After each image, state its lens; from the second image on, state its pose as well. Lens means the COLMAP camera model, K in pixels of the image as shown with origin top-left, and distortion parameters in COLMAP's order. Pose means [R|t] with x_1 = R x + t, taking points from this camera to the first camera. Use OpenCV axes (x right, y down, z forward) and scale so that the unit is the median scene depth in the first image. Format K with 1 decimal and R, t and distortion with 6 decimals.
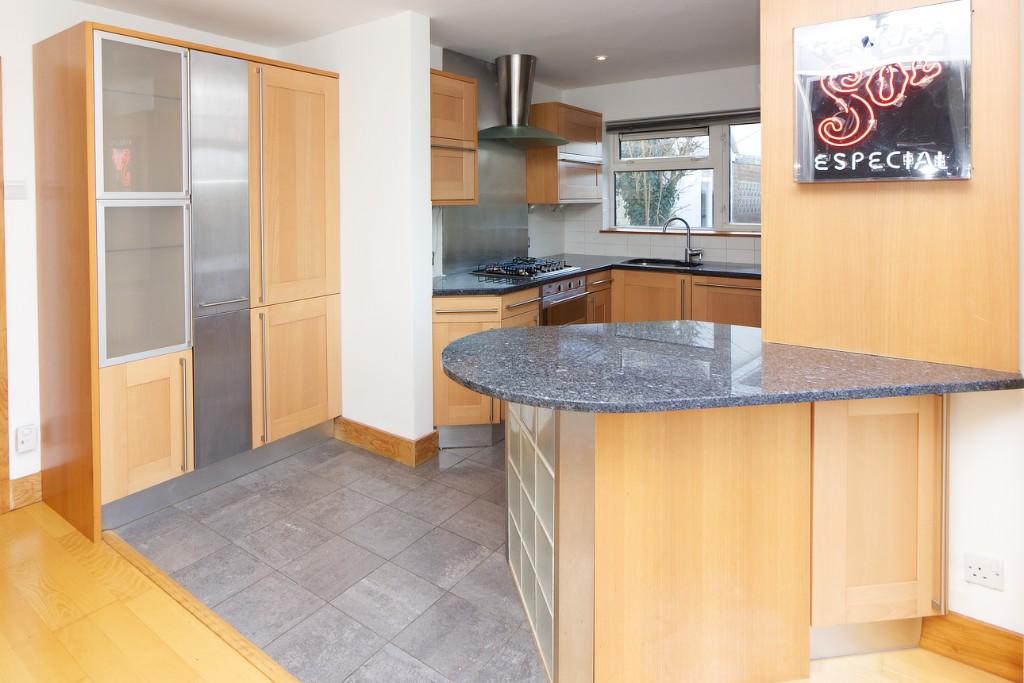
lens RADIAL K [[483.5, 0, 512.0], [0, 483.5, 341.5], [0, 0, 1]] dist [0.001211, 0.000413]
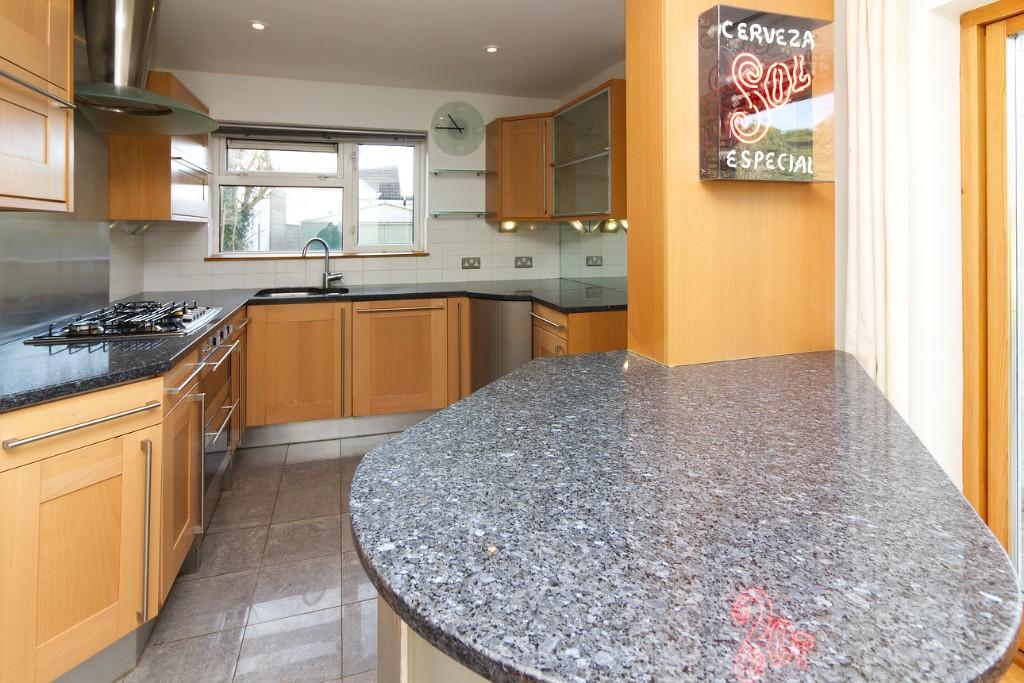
lens RADIAL K [[483.4, 0, 510.5], [0, 483.4, 291.5], [0, 0, 1]] dist [-0.001298, -0.000038]
pose [[0.666517, -0.095326, 0.739370, -0.089183], [0.206570, 0.976571, -0.060309, -0.042106], [-0.716298, 0.192929, 0.670593, 0.196118]]
